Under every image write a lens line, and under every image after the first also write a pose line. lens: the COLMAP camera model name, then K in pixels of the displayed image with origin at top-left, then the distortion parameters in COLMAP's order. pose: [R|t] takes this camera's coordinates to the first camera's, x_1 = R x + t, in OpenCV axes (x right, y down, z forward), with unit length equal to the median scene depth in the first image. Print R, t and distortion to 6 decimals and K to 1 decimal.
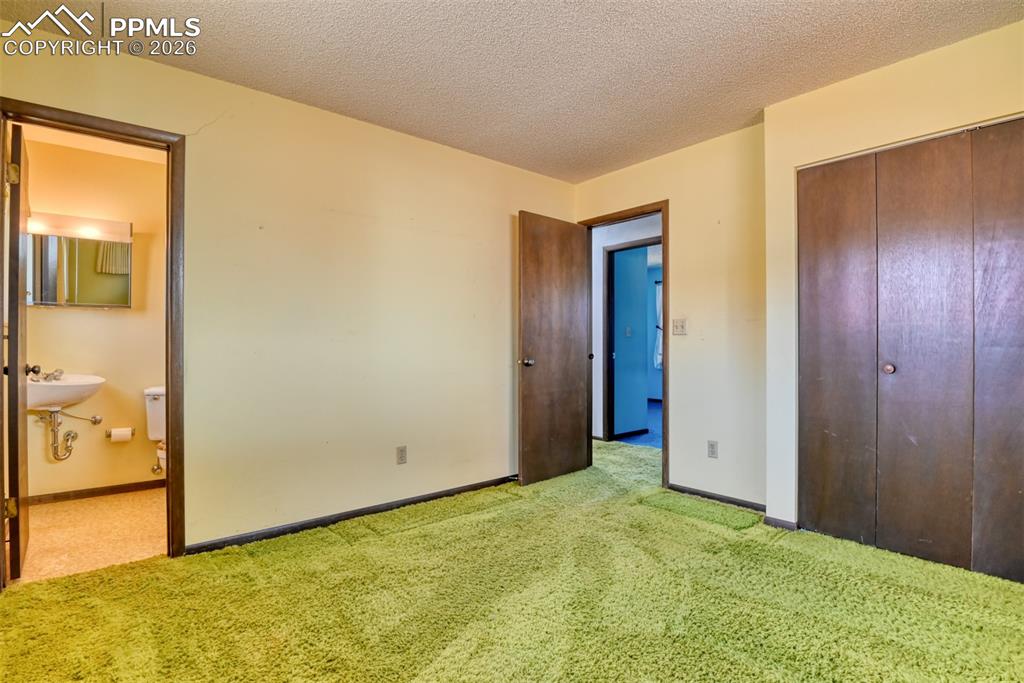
lens RADIAL K [[505.9, 0, 514.6], [0, 505.9, 339.5], [0, 0, 1]] dist [-0.027506, -0.003063]
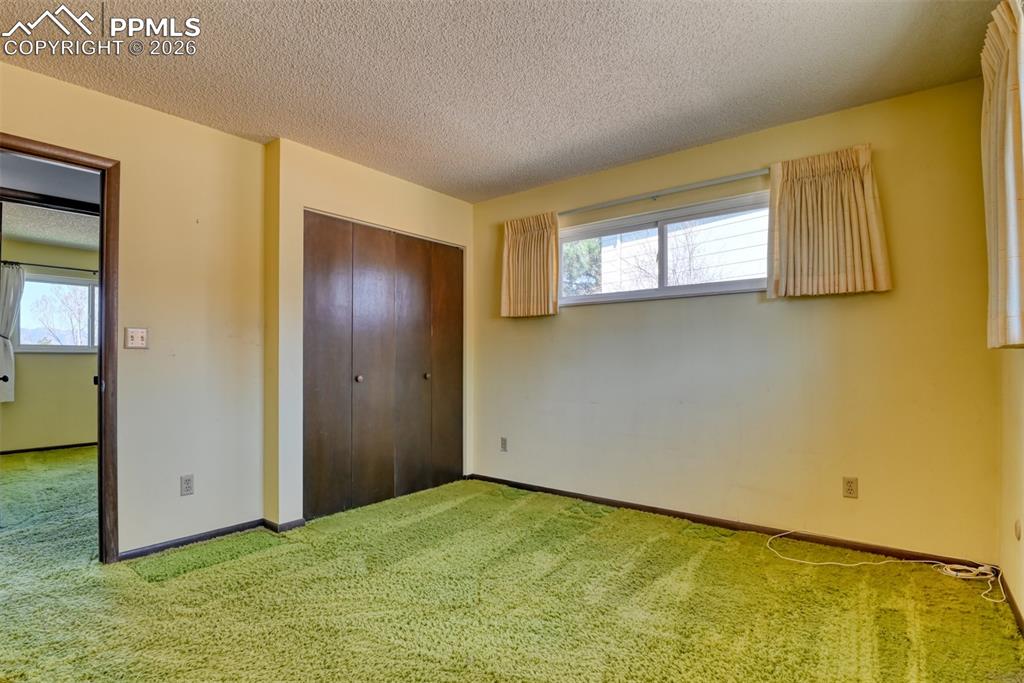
lens RADIAL K [[505.9, 0, 514.0], [0, 505.9, 351.8], [0, 0, 1]] dist [-0.027506, -0.003063]
pose [[-0.194512, 0.016769, 0.980757, -0.638071], [-0.003146, 0.999838, -0.017719, 0.006870], [-0.980895, -0.006532, -0.194428, 0.731210]]
